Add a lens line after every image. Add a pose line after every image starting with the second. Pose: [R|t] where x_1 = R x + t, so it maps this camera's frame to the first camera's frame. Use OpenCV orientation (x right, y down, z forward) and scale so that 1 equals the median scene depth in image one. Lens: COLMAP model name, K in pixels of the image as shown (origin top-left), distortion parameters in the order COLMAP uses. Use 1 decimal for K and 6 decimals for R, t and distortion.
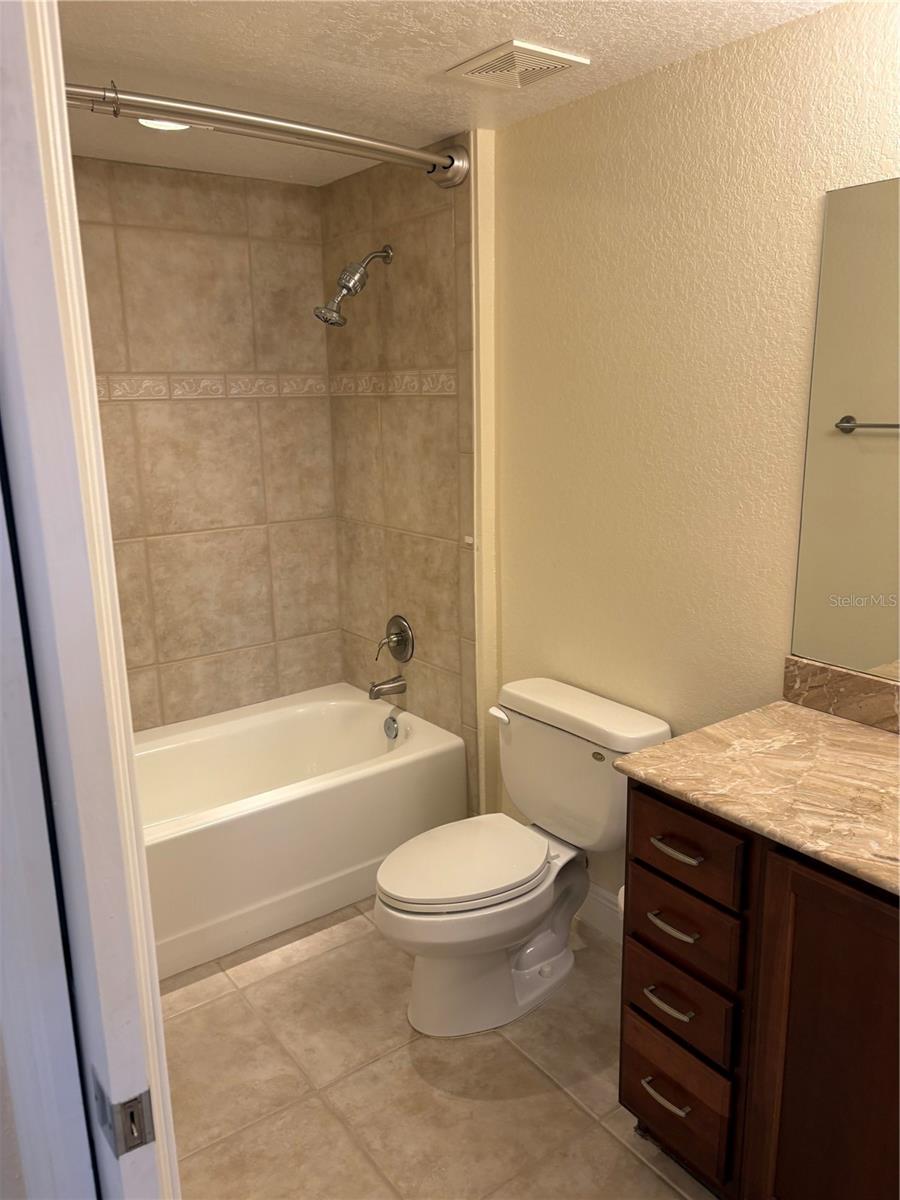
lens RADIAL K [[902.2, 0, 450.5], [0, 902.2, 603.9], [0, 0, 1]] dist [0.045649, -0.051580]
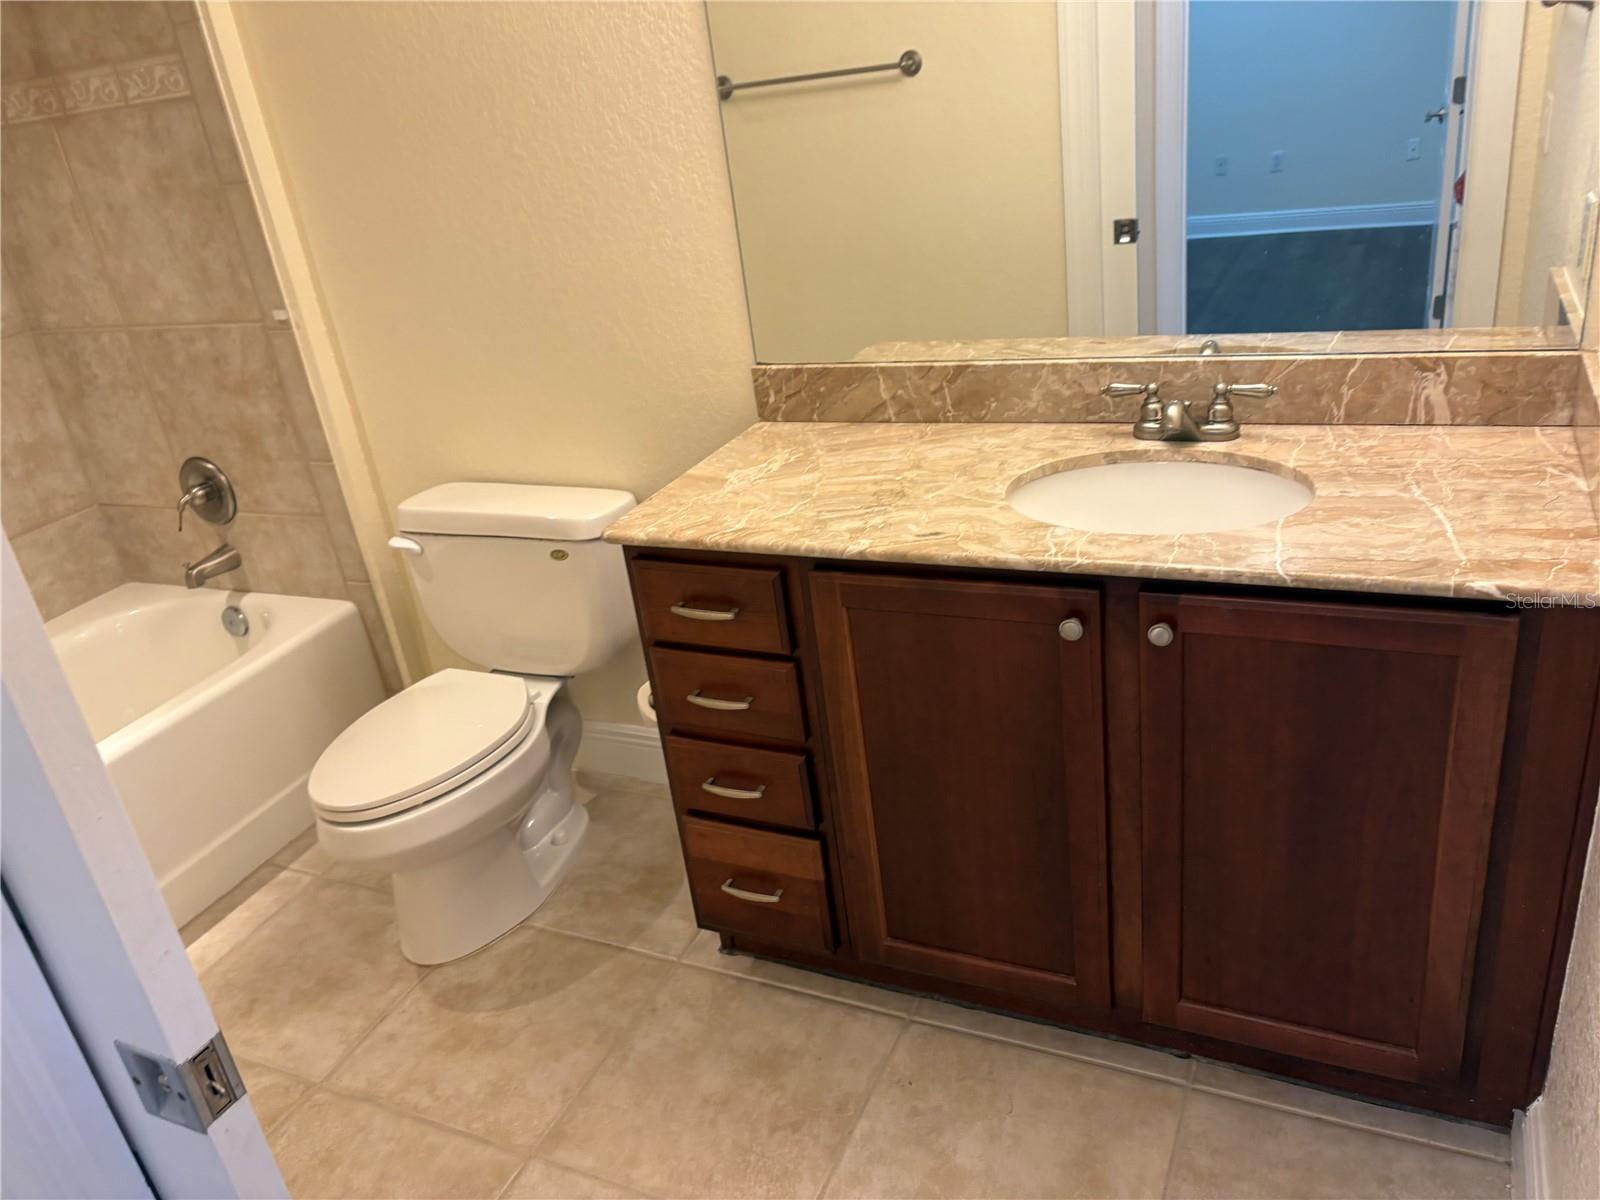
lens RADIAL K [[1202.9, 0, 794.9], [0, 1202.9, 613.9], [0, 0, 1]] dist [0.045649, -0.051580]
pose [[0.869717, -0.287463, 0.401194, -0.089803], [0.218218, 0.953073, 0.209838, 0.045108], [-0.442688, -0.094952, 0.891634, -0.013525]]
